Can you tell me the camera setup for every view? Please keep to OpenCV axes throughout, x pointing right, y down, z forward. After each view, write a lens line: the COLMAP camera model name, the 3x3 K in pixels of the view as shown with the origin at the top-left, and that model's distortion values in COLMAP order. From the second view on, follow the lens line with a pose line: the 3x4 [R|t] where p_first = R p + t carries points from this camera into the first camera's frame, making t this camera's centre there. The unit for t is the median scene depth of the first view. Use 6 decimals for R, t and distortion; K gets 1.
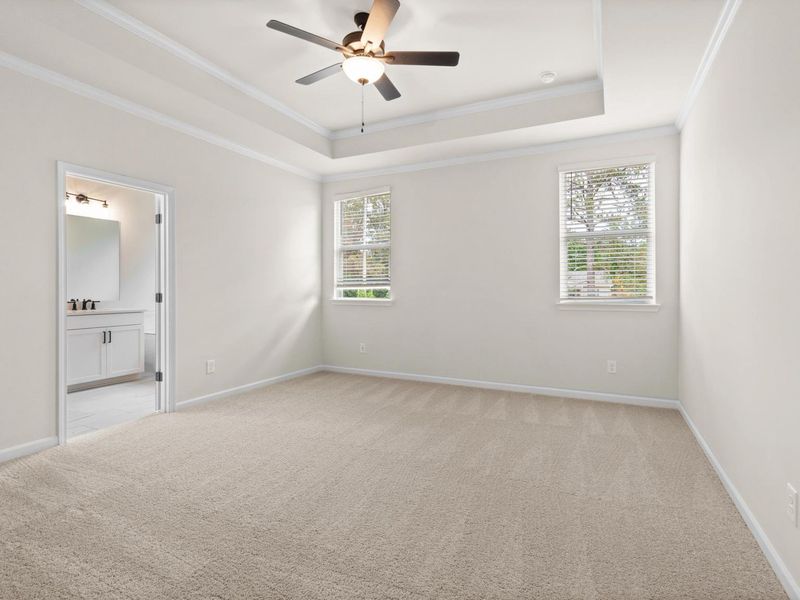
lens RADIAL K [[414.0, 0, 381.9], [0, 414.0, 297.8], [0, 0, 1]] dist [-0.033285, 0.010474]
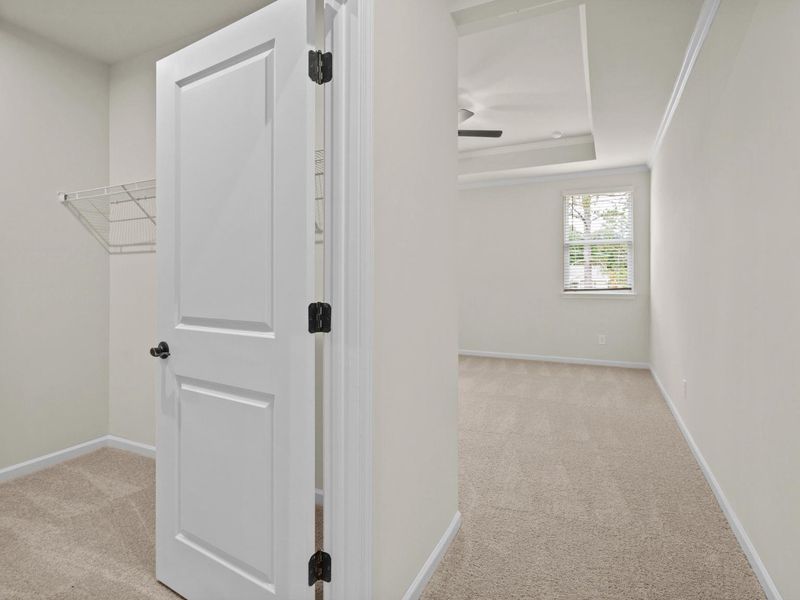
lens RADIAL K [[414.0, 0, 381.9], [0, 414.0, 297.8], [0, 0, 1]] dist [-0.033285, 0.010474]
pose [[0.999972, -0.005113, 0.005501, -0.203824], [0.005048, 0.999918, 0.011775, 0.010672], [-0.005560, -0.011747, 0.999916, -0.411362]]
